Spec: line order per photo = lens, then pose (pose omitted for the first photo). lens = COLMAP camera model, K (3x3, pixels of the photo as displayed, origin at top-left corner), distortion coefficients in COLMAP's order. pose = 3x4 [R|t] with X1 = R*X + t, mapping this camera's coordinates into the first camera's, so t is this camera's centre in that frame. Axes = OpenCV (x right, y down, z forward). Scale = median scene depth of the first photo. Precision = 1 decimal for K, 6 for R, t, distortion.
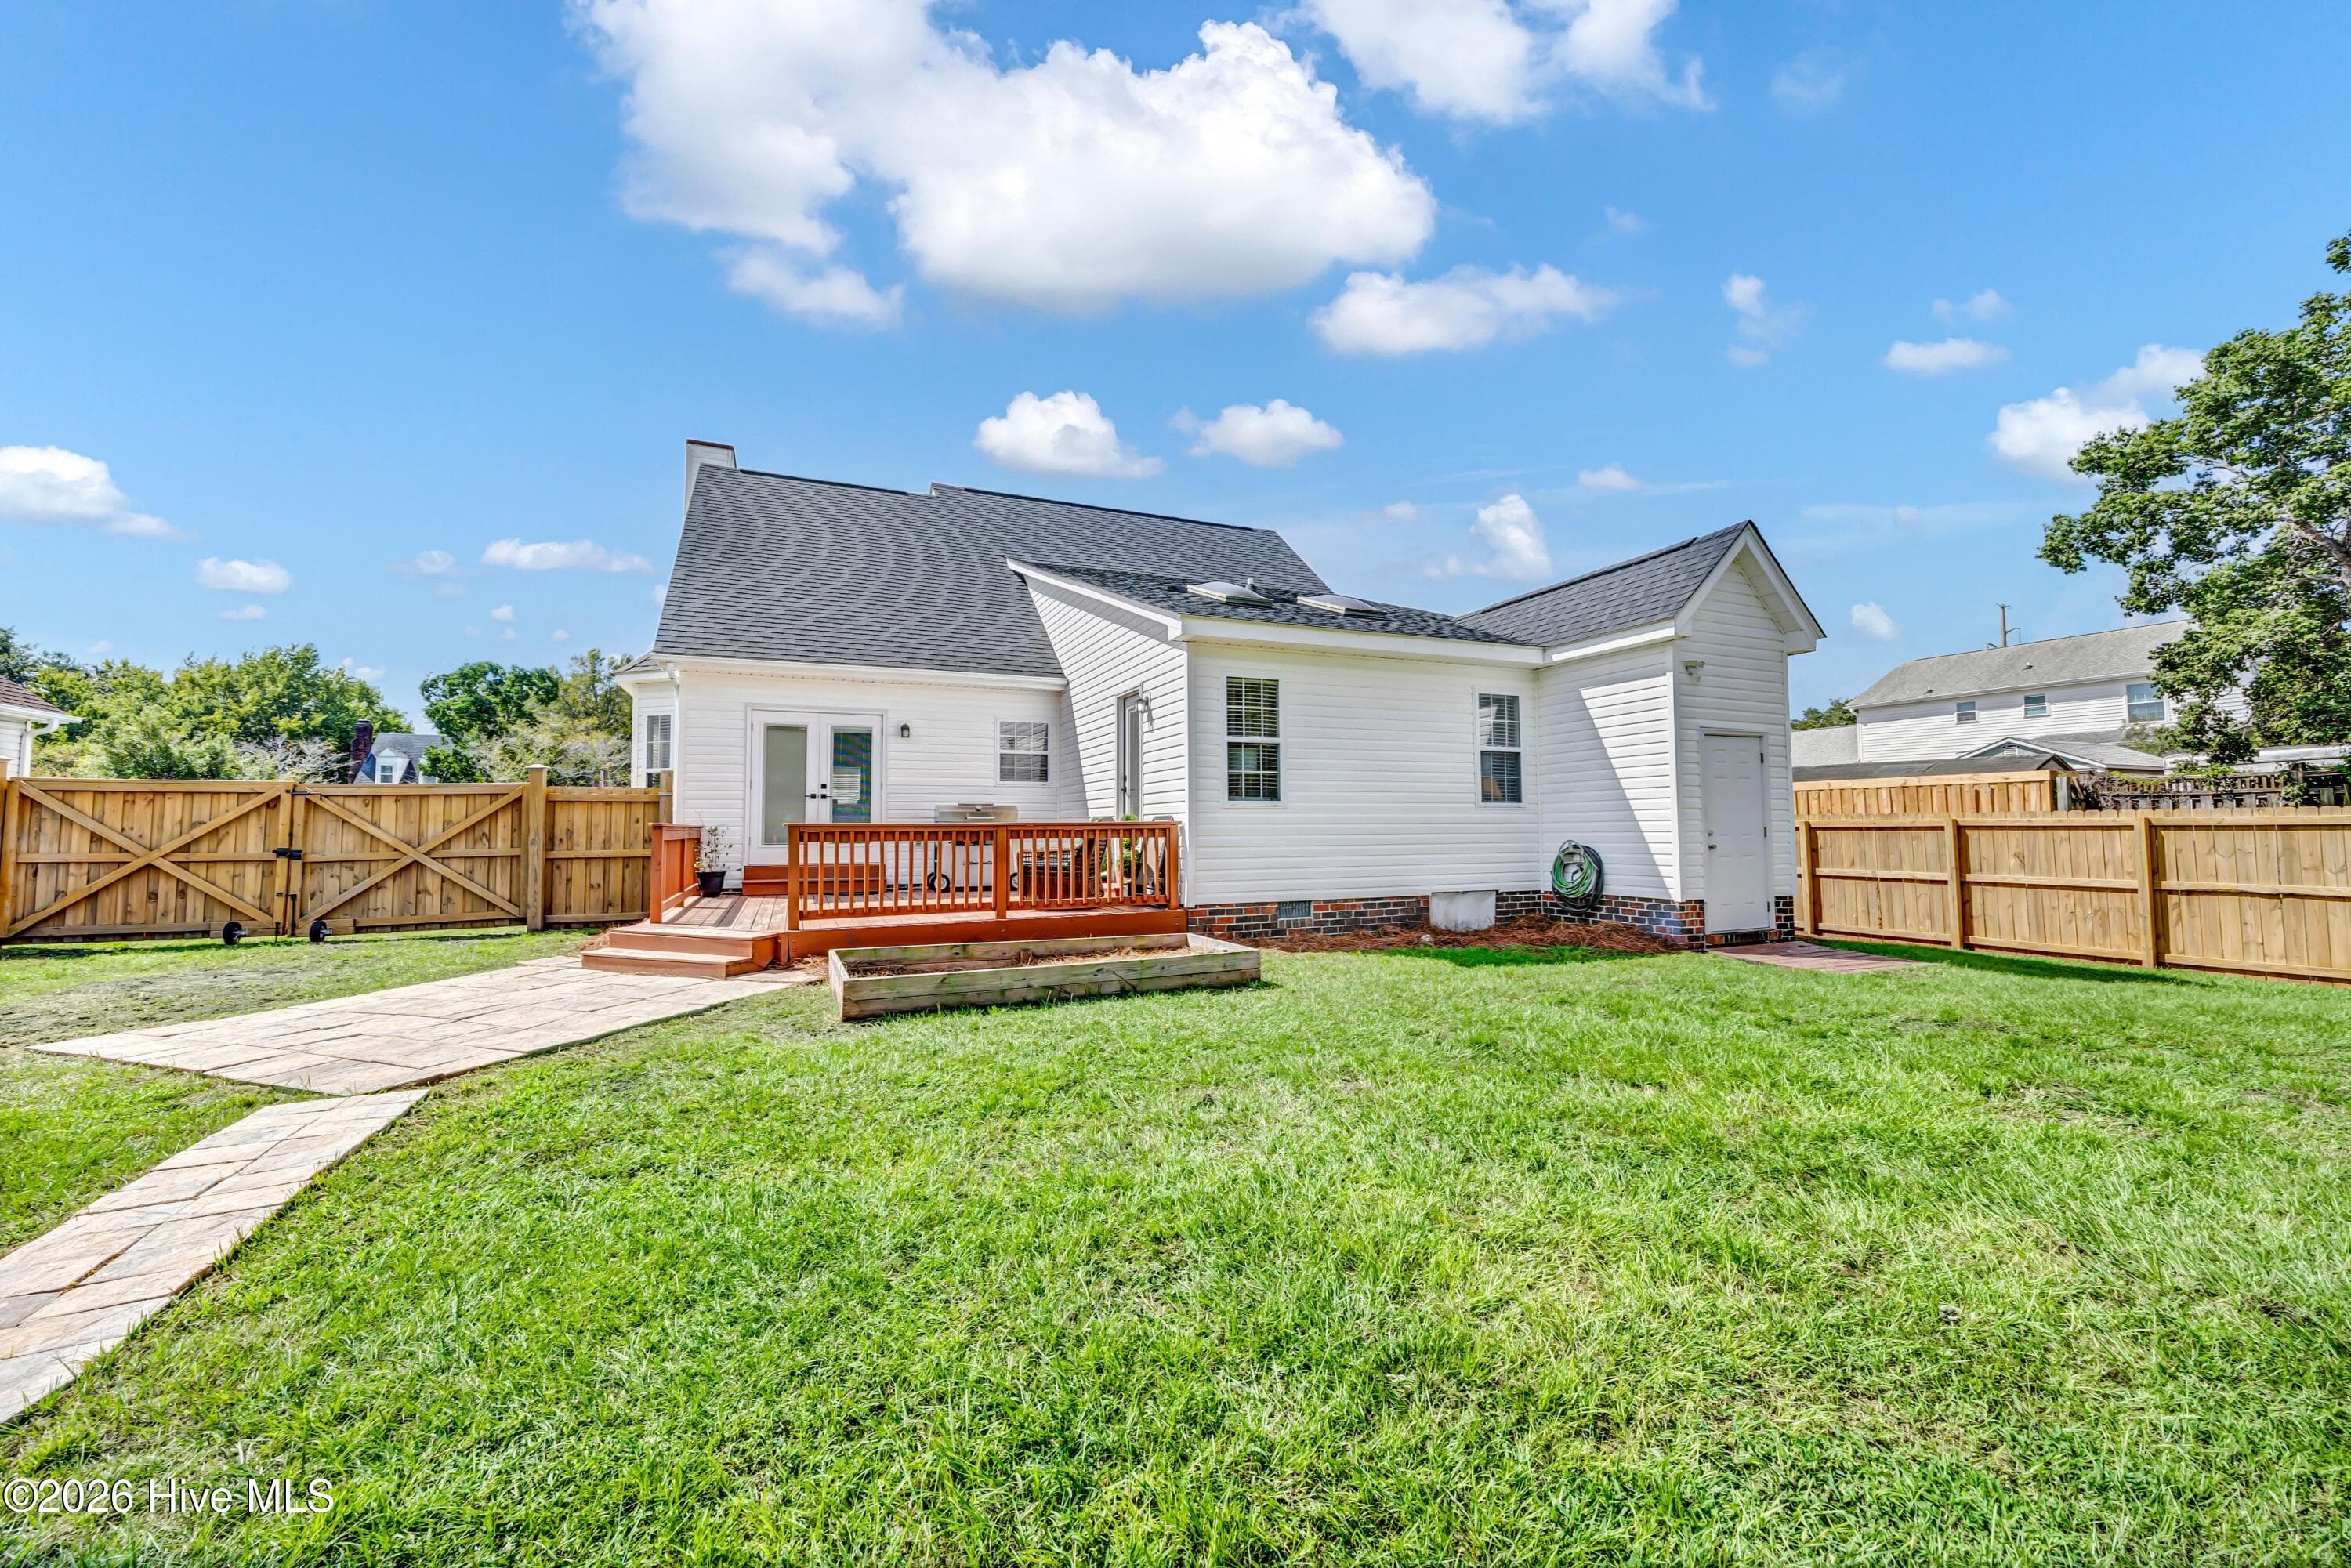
lens RADIAL K [[916.5, 0, 1164.9], [0, 916.5, 777.8], [0, 0, 1]] dist [0.001218, -0.000278]
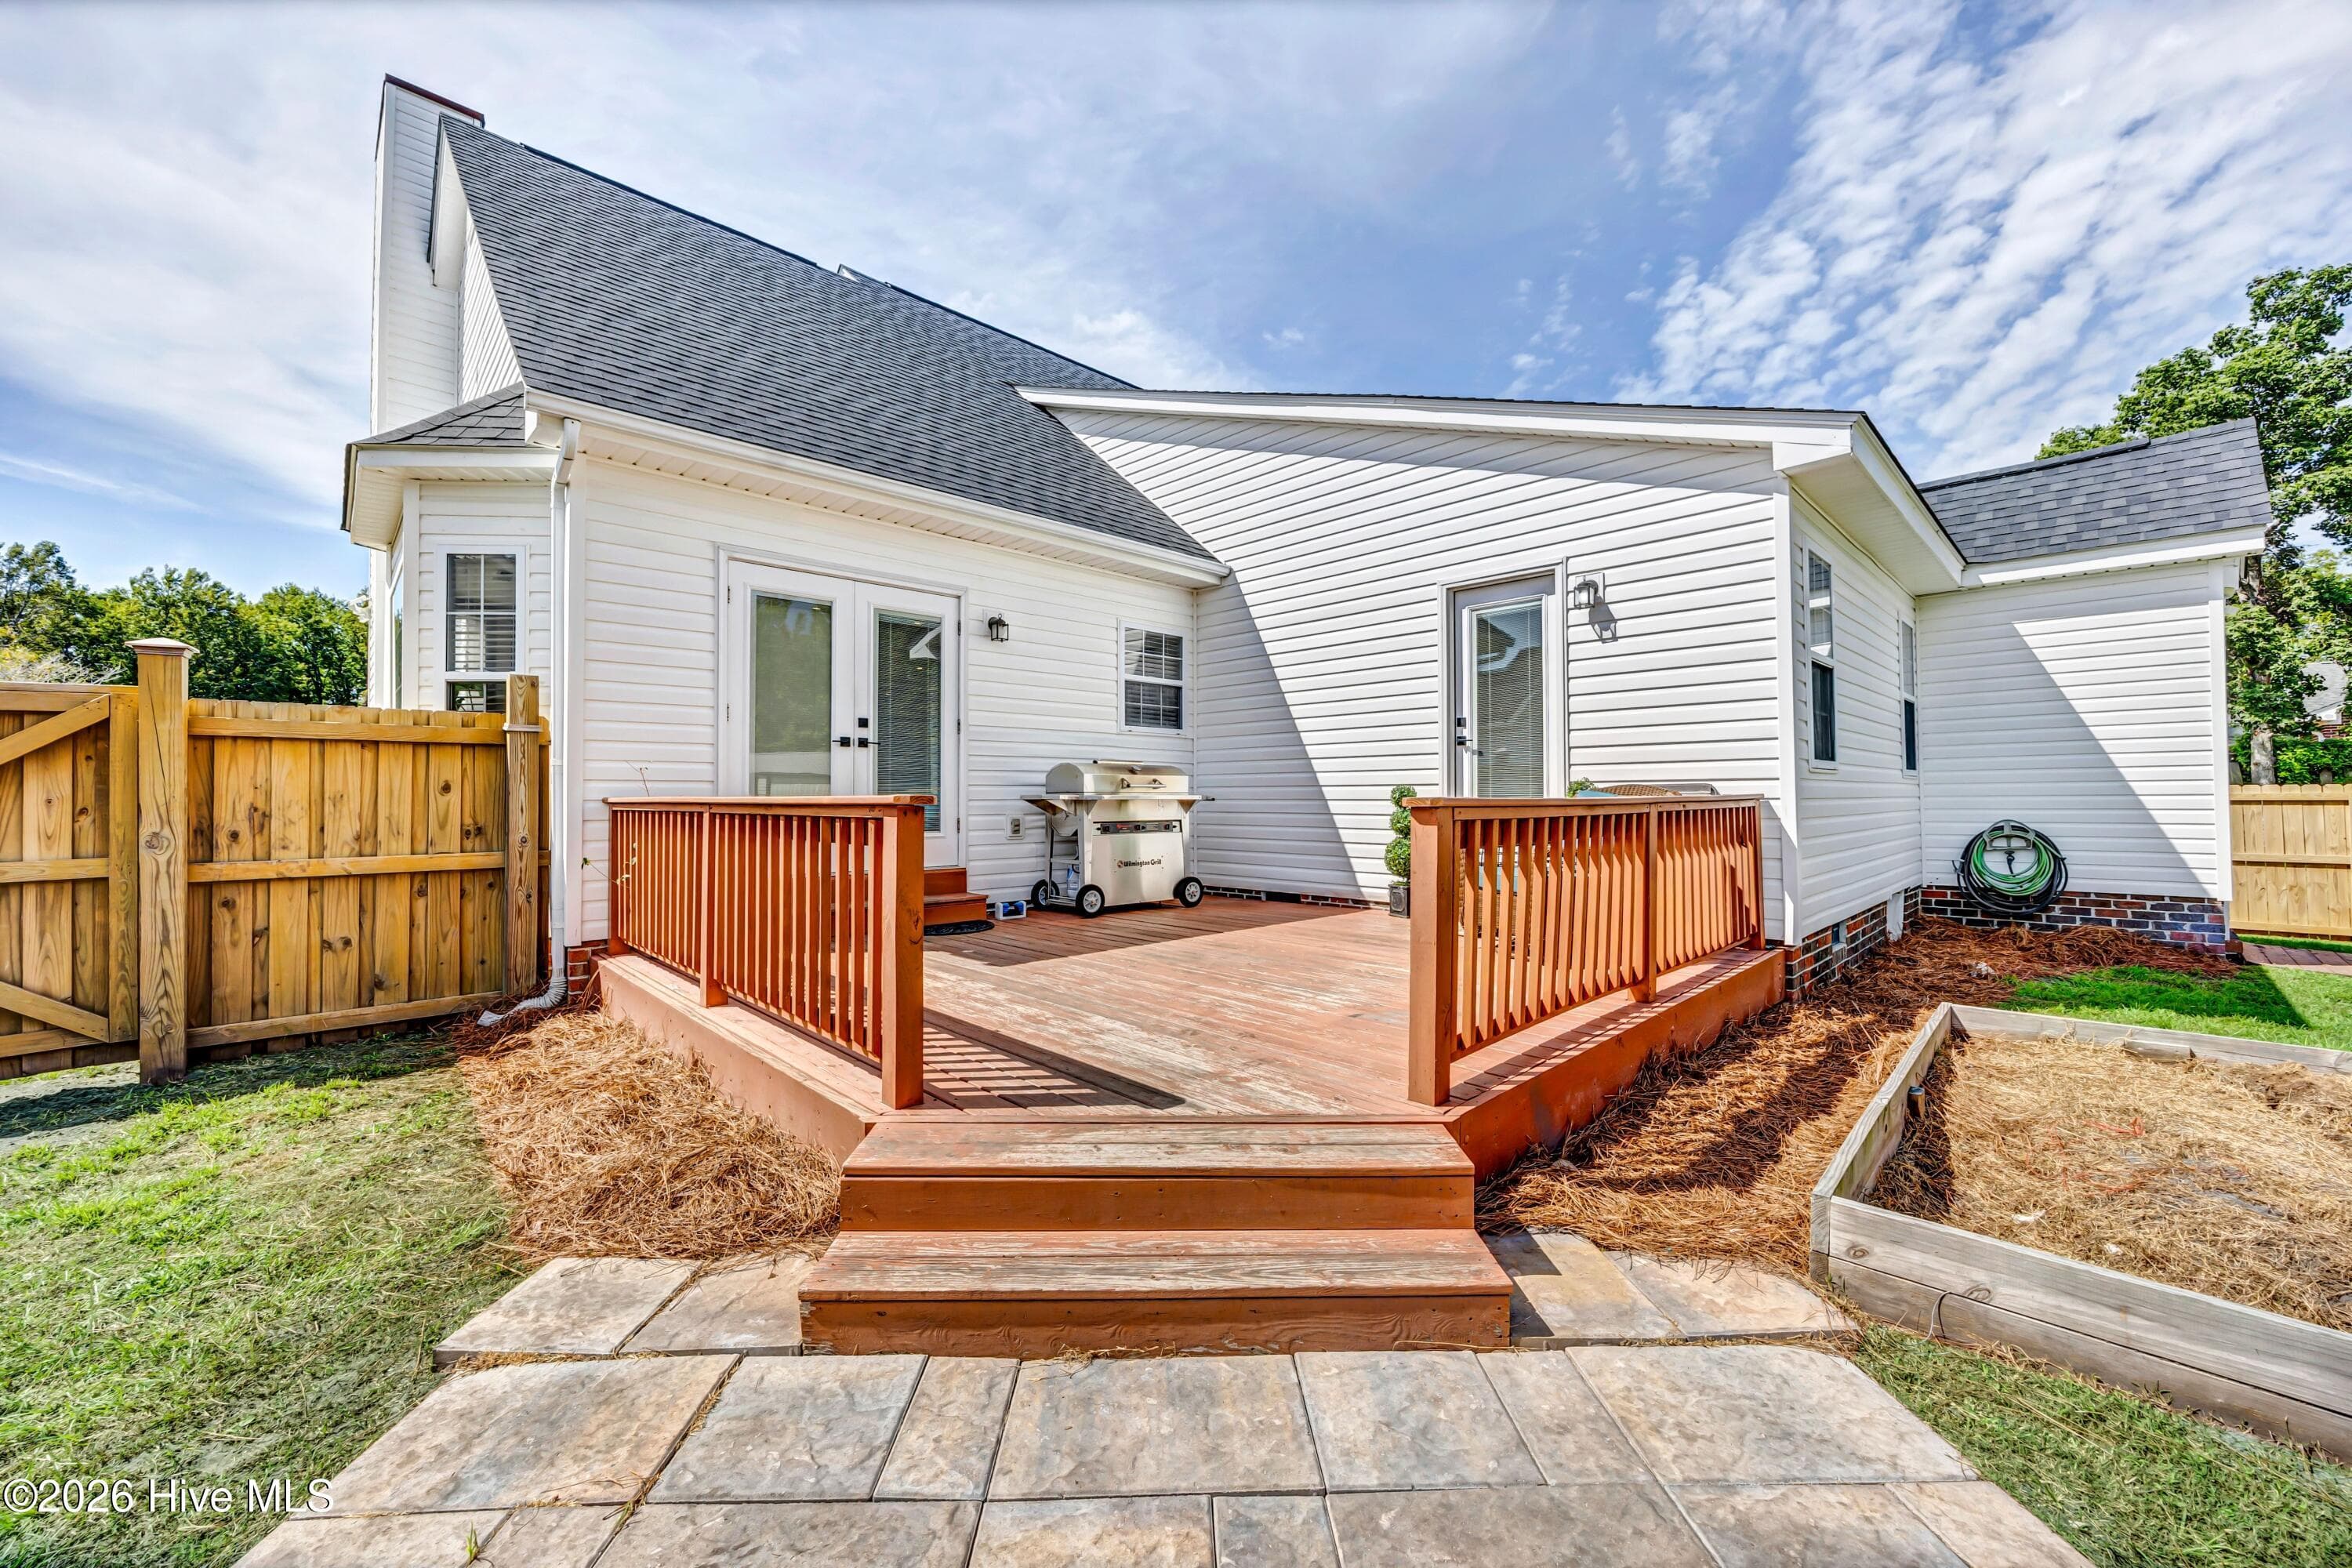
lens RADIAL K [[916.9, 0, 1157.1], [0, 916.9, 789.4], [0, 0, 1]] dist [0.001218, -0.000278]
pose [[0.928754, 0.004797, 0.370666, -0.430716], [-0.021714, 0.998903, 0.041479, 0.022867], [-0.370061, -0.046572, 0.927840, 0.480445]]
